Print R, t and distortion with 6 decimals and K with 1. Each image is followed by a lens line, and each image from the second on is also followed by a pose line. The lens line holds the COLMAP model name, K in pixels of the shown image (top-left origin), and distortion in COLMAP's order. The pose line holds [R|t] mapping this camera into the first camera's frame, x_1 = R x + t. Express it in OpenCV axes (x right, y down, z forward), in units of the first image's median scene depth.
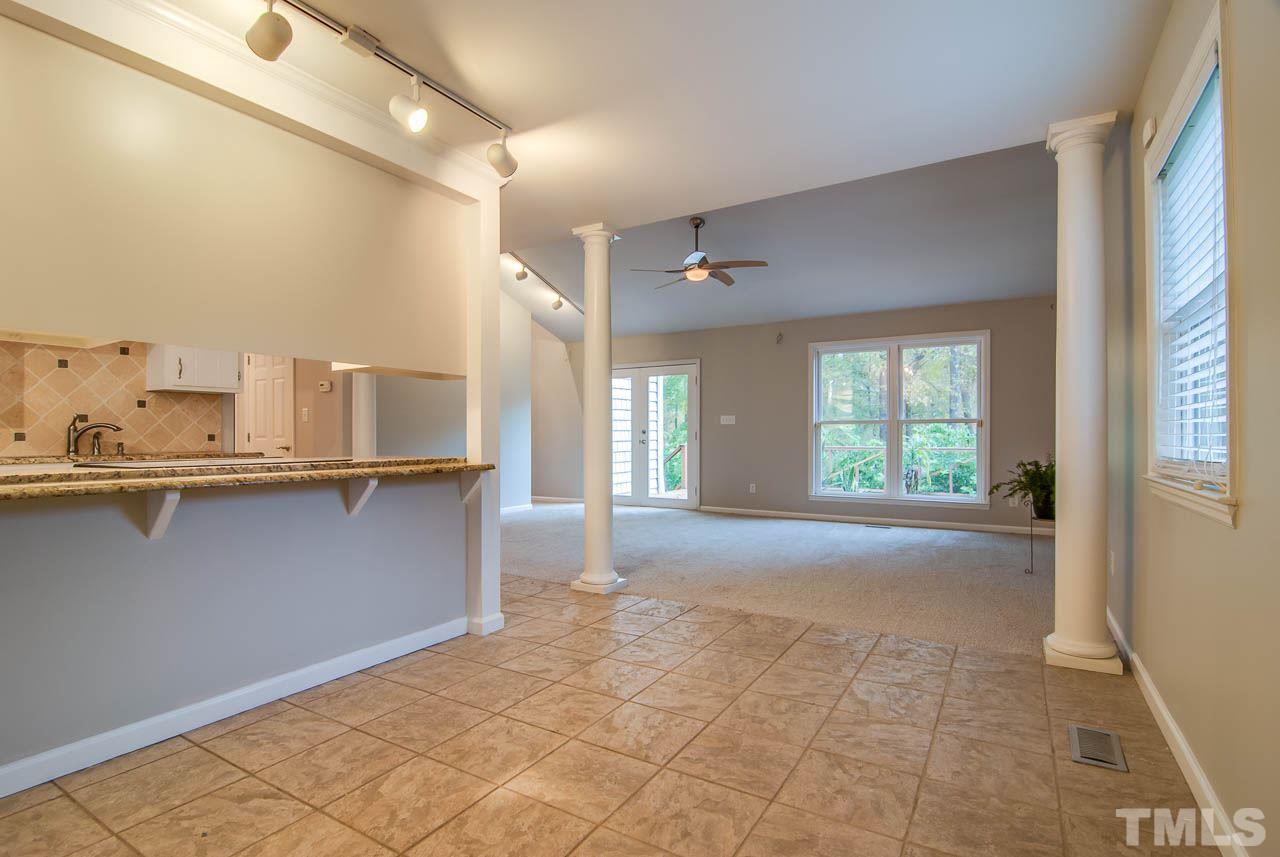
lens RADIAL K [[622.0, 0, 640.0], [0, 622.0, 428.5], [0, 0, 1]] dist [-0.000893, -0.000303]
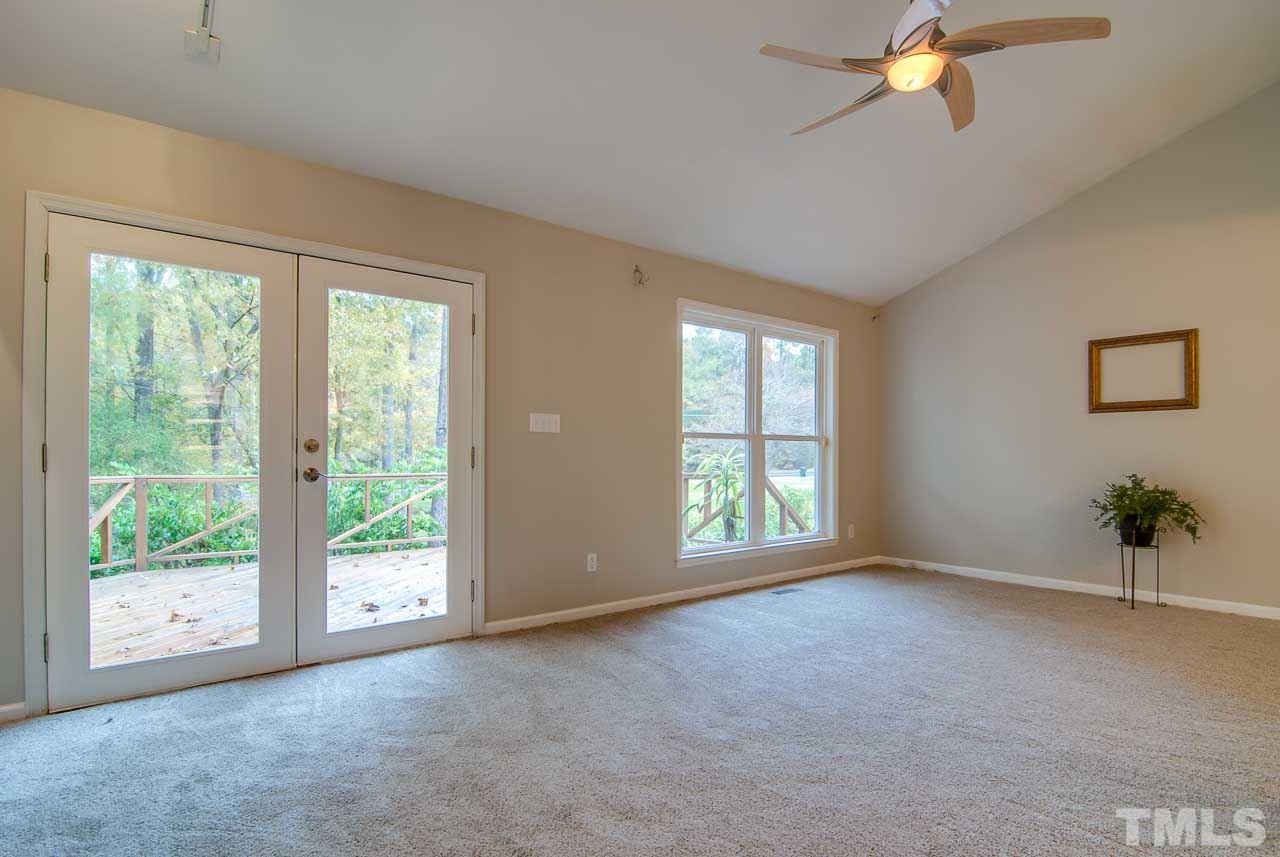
lens RADIAL K [[626.8, 0, 638.8], [0, 626.8, 445.5], [0, 0, 1]] dist [-0.003998, -0.000803]
pose [[0.372172, 0.014184, 0.928055, -0.265596], [-0.011219, 0.999879, -0.010782, 0.007407], [-0.928096, -0.006399, 0.372286, 0.763332]]
